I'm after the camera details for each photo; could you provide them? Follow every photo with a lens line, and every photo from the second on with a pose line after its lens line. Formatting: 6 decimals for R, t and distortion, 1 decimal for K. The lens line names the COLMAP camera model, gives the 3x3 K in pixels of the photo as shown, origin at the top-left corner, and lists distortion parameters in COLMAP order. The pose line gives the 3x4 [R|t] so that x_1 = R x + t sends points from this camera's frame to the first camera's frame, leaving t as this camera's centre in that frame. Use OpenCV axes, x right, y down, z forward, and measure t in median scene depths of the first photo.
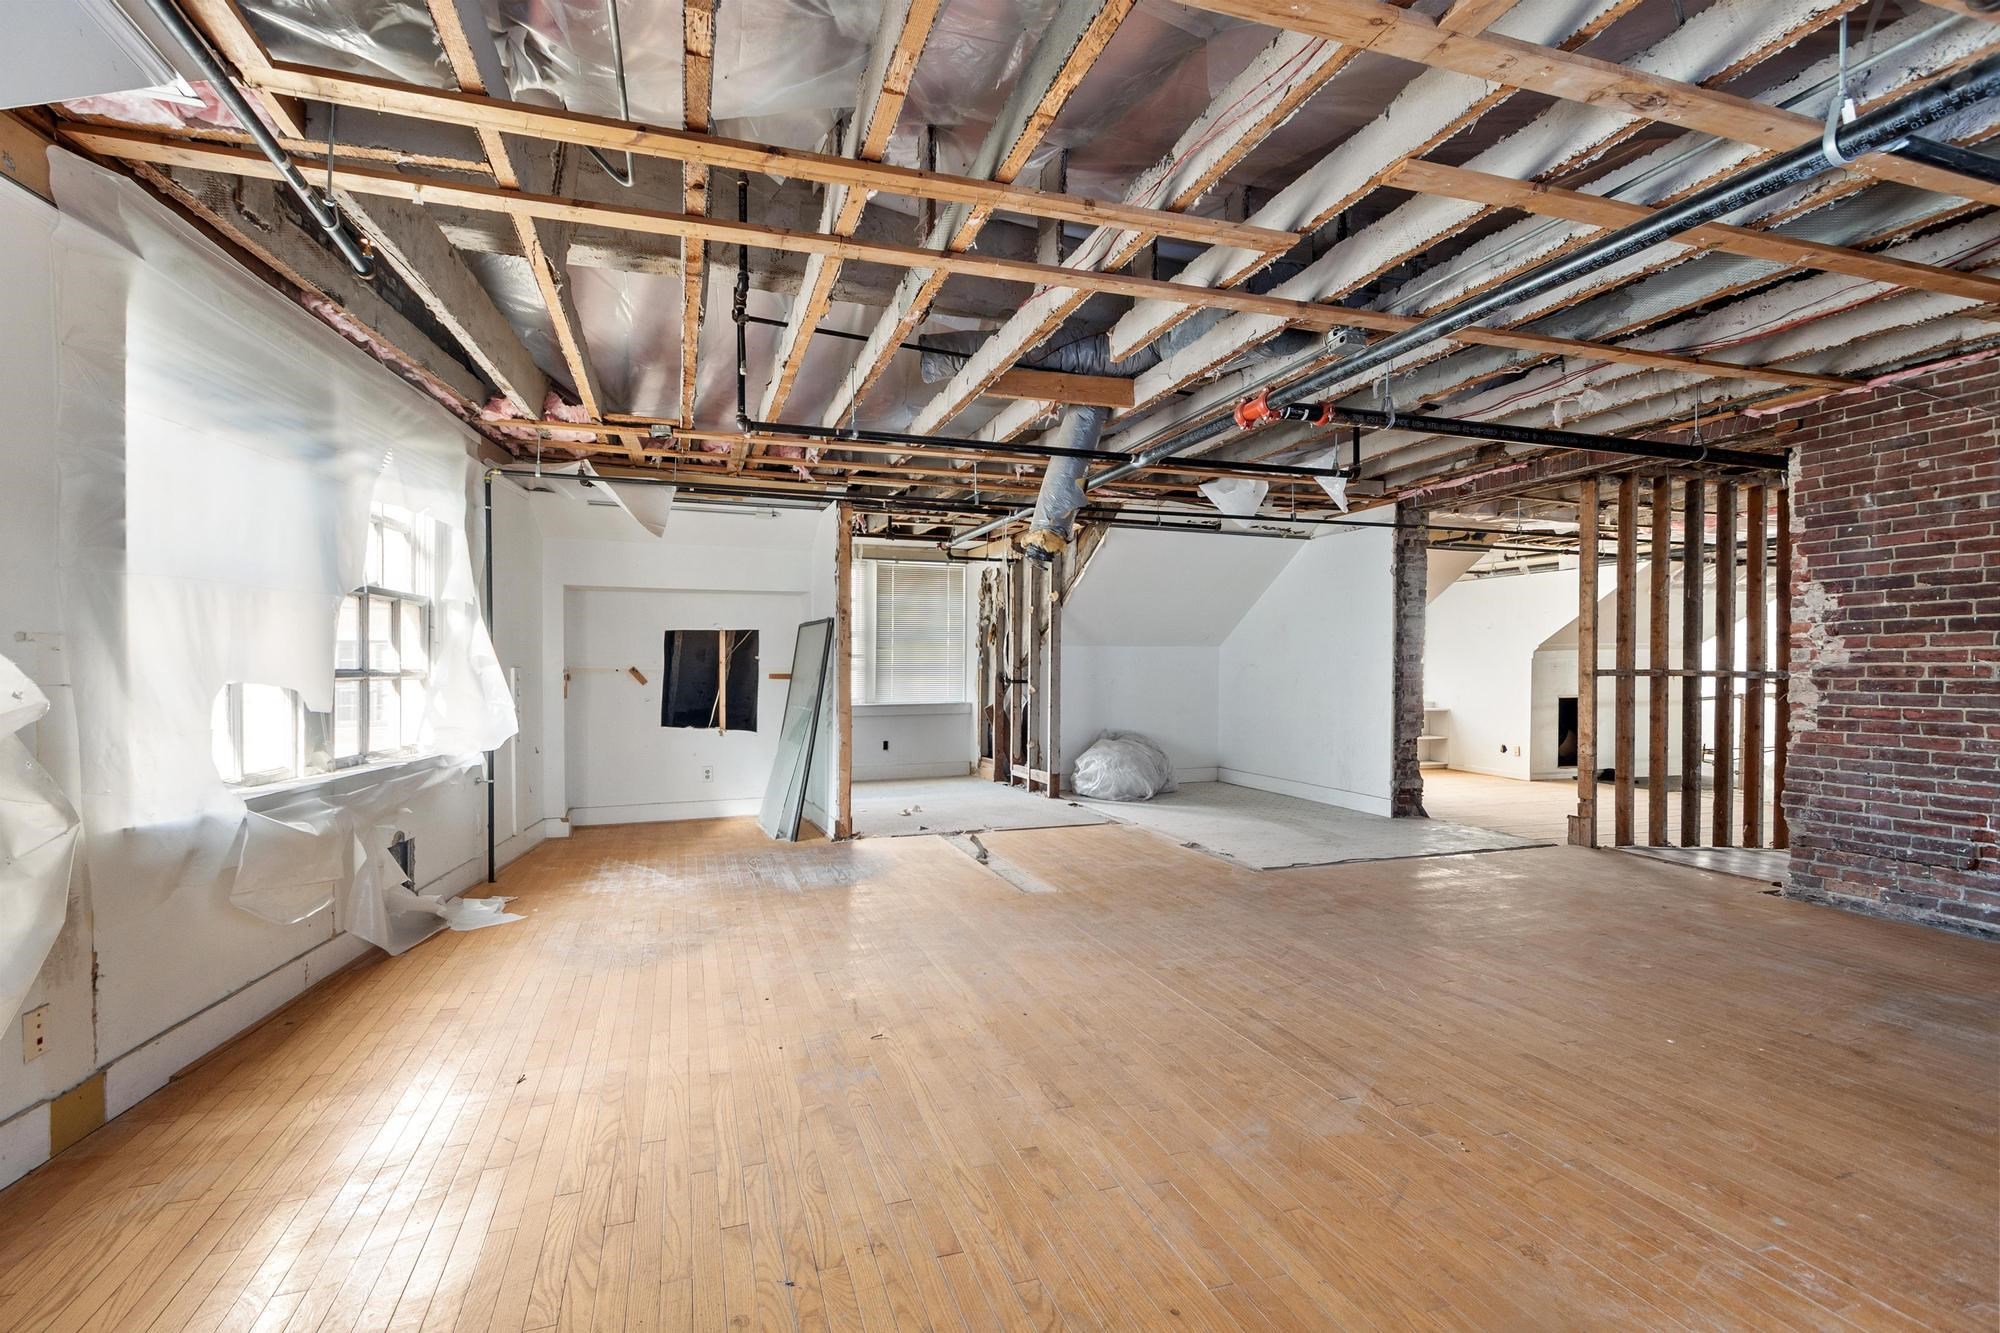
lens RADIAL K [[887.3, 0, 958.8], [0, 887.3, 676.4], [0, 0, 1]] dist [0.005840, -0.000025]
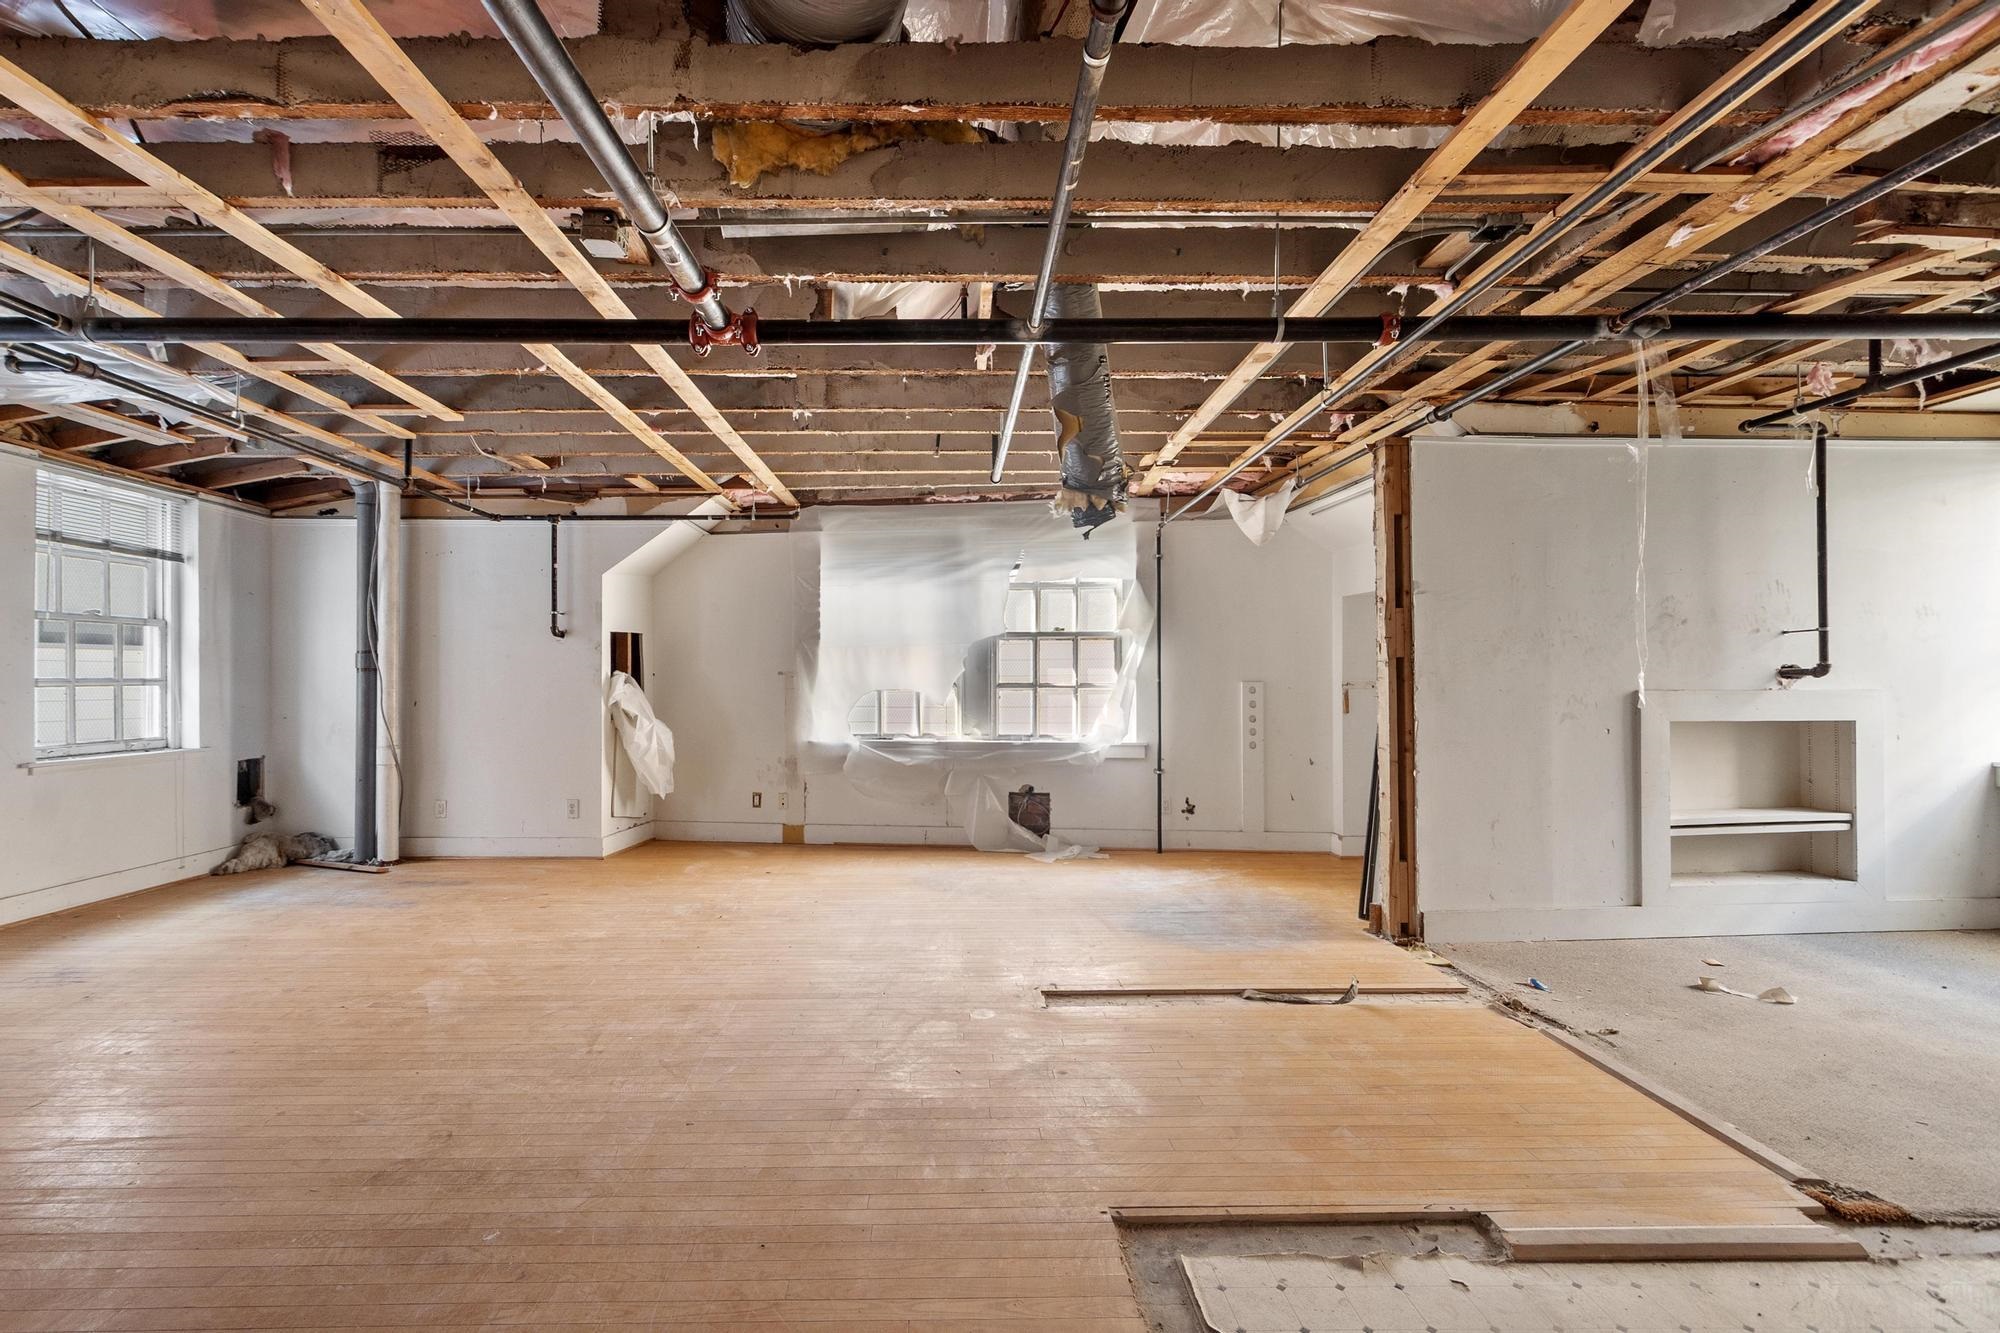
lens RADIAL K [[887.3, 0, 958.8], [0, 887.3, 676.4], [0, 0, 1]] dist [0.005840, -0.000025]
pose [[-0.284453, 0.003979, -0.958682, 1.300821], [-0.004682, 0.999974, 0.005539, -0.039380], [0.958679, 0.006064, -0.284427, 1.835465]]
